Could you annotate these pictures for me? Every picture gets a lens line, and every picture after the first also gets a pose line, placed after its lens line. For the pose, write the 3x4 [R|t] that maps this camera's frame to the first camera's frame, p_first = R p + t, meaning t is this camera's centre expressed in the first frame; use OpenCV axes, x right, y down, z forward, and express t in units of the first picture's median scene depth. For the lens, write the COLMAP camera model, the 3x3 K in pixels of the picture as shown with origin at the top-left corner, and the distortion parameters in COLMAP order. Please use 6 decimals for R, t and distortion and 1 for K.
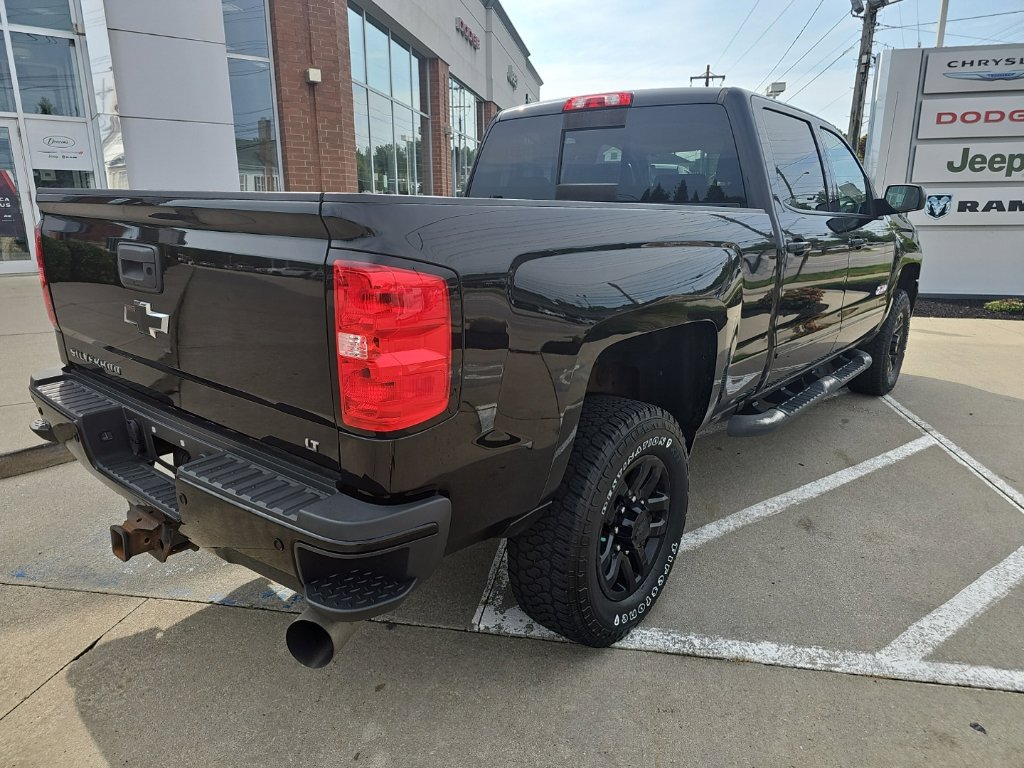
lens RADIAL K [[678.7, 0, 512.0], [0, 678.7, 384.0], [0, 0, 1]] dist [0.019638, -0.003362]
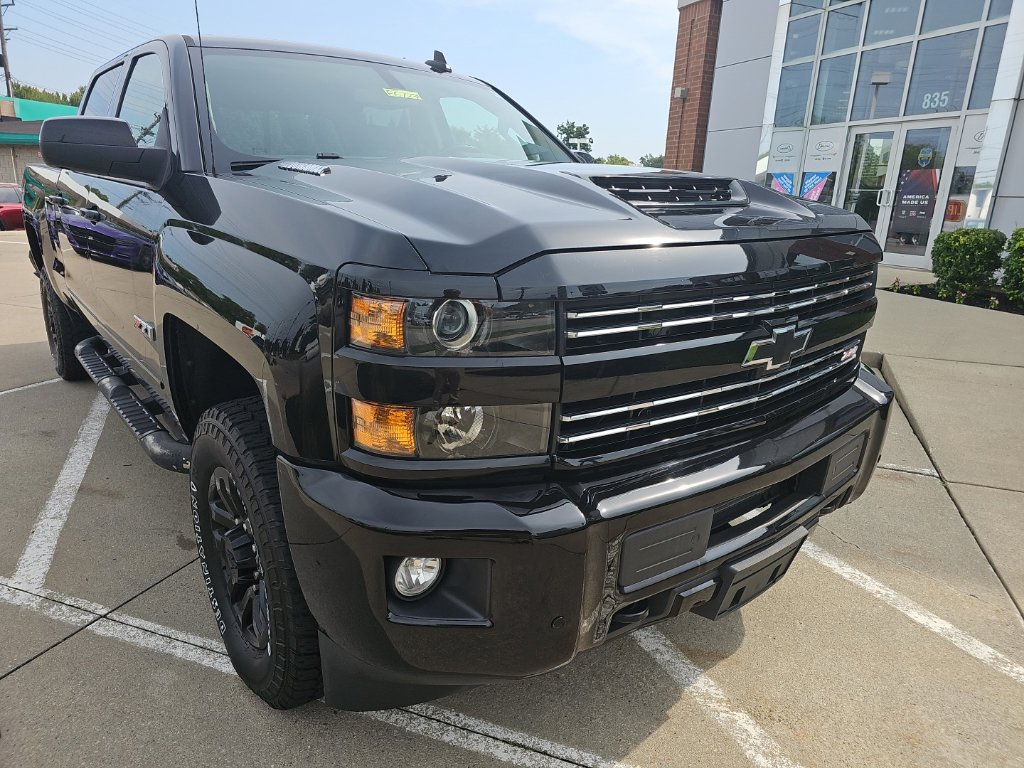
lens RADIAL K [[679.2, 0, 514.4], [0, 679.2, 383.0], [0, 0, 1]] dist [0.018514, -0.003636]
pose [[-0.203705, 0.257025, -0.944692, 1.050035], [-0.278023, 0.910012, 0.307540, -0.360592], [0.938727, 0.325293, -0.113915, 1.428445]]
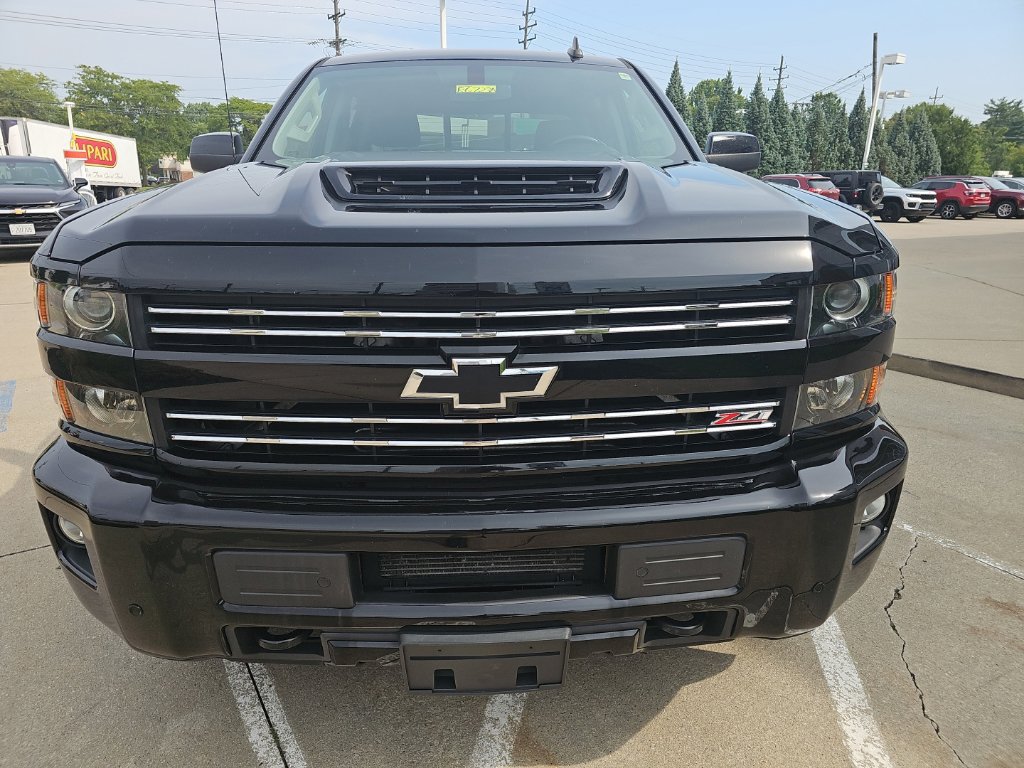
lens RADIAL K [[678.7, 0, 512.0], [0, 678.7, 384.0], [0, 0, 1]] dist [0.019638, -0.003362]
pose [[-0.744796, 0.181444, -0.642150, 0.834007], [-0.185432, 0.868143, 0.460373, -0.441600], [0.641010, 0.461959, -0.612944, 1.708700]]
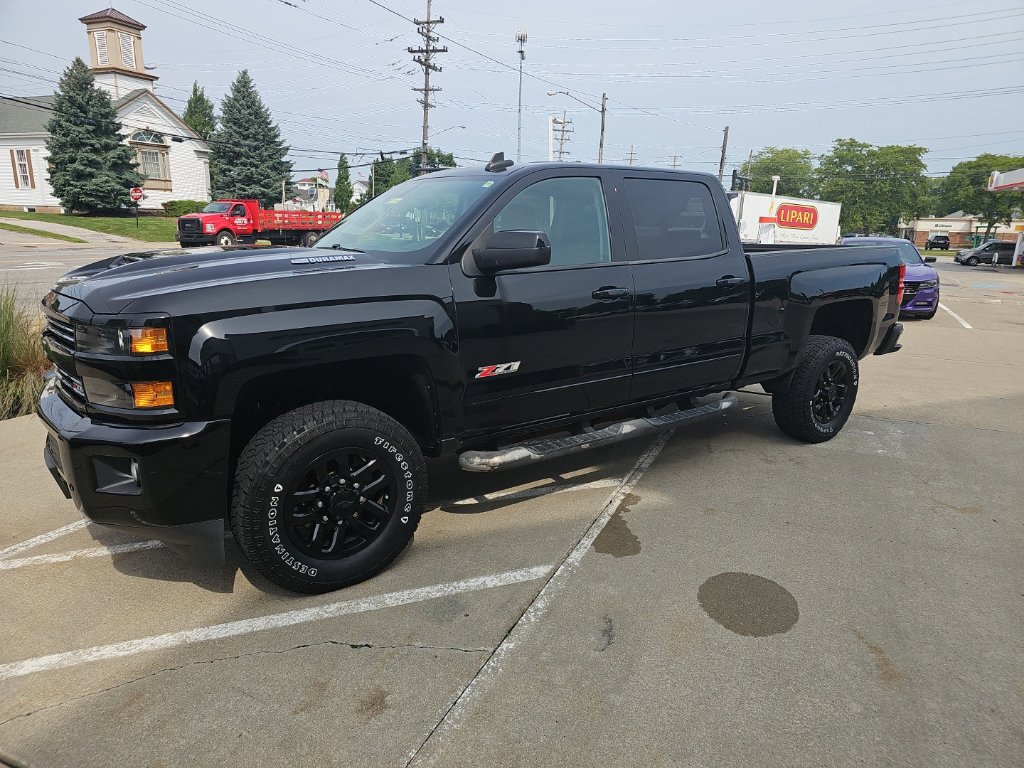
lens RADIAL K [[661.6, 0, 516.3], [0, 661.6, 384.2], [0, 0, 1]] dist [0.063845, -0.051621]
pose [[-0.968388, -0.081659, 0.235705, -0.000394], [0.039450, 0.882874, 0.467949, -0.579776], [-0.246310, 0.462455, -0.851743, 2.020984]]
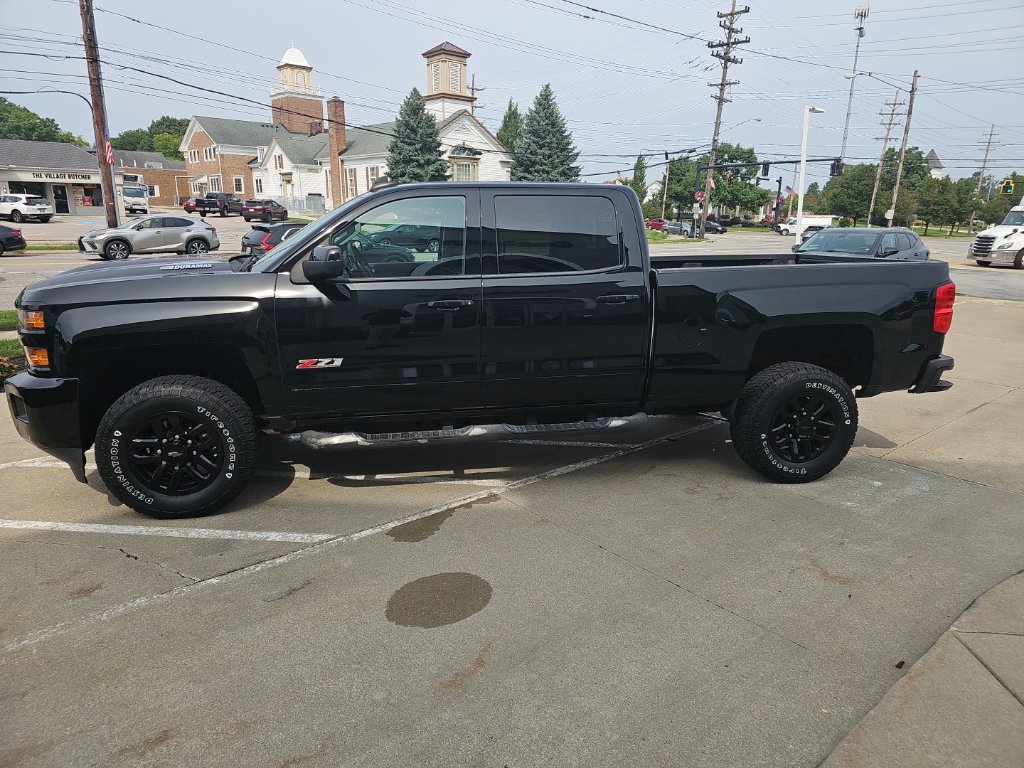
lens RADIAL K [[661.6, 0, 516.3], [0, 661.6, 384.2], [0, 0, 1]] dist [0.063845, -0.051621]
pose [[-0.766617, -0.170854, 0.618957, -0.575145], [0.147005, 0.891647, 0.428200, -0.560425], [-0.625051, 0.419255, -0.658435, 1.805095]]
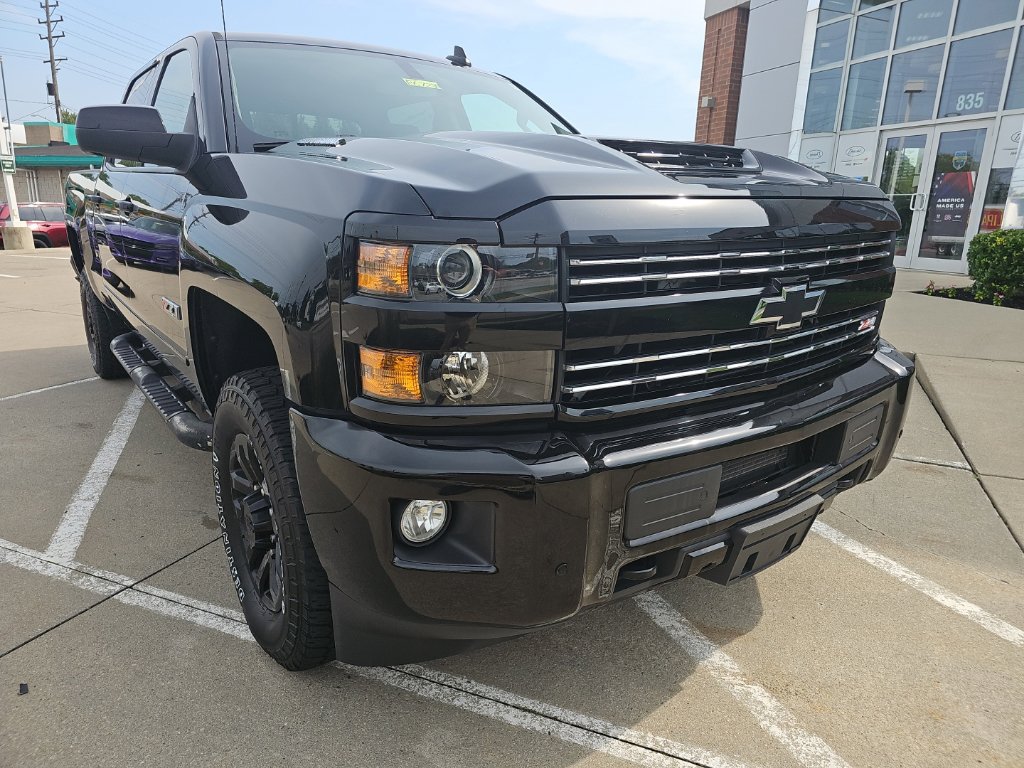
lens RADIAL K [[678.7, 0, 512.0], [0, 678.7, 384.0], [0, 0, 1]] dist [0.019638, -0.003362]
pose [[-0.247150, 0.235971, -0.939806, 1.058818], [-0.264169, 0.916746, 0.299652, -0.336289], [0.932272, 0.322326, -0.164238, 1.449734]]
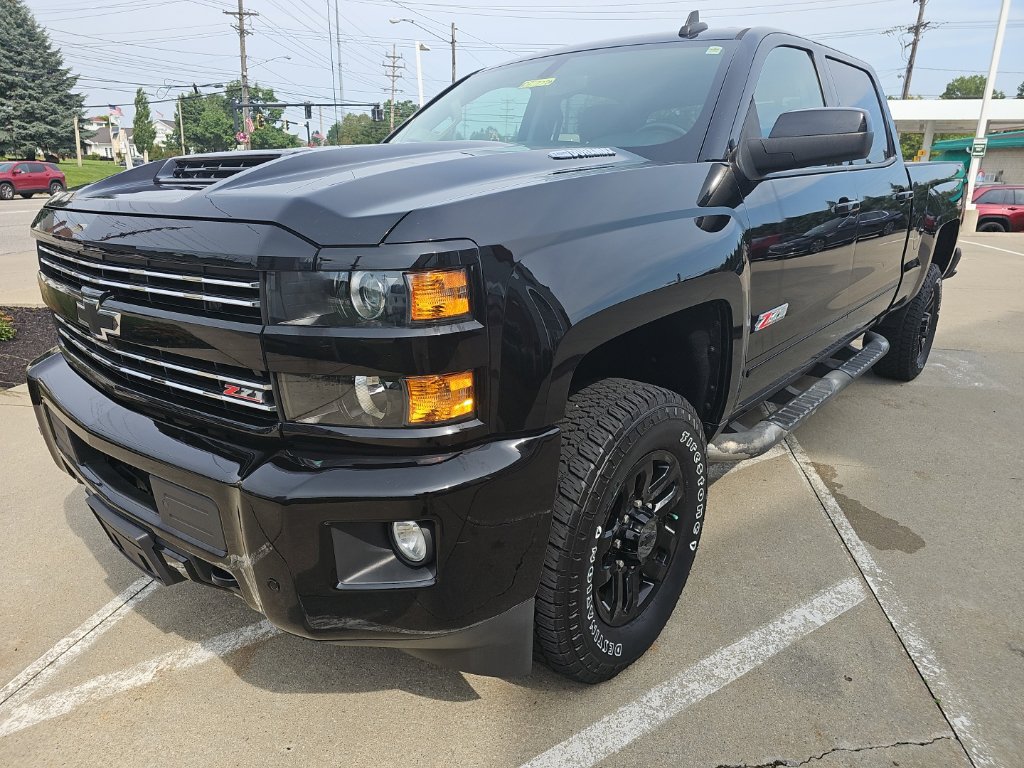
lens RADIAL K [[674.2, 0, 504.6], [0, 674.2, 380.3], [0, 0, 1]] dist [0.021166, -0.006229]
pose [[-0.999718, -0.018496, 0.014865, 0.414256], [-0.007834, 0.848575, 0.529018, -0.481418], [-0.022399, 0.528752, -0.848481, 1.863500]]
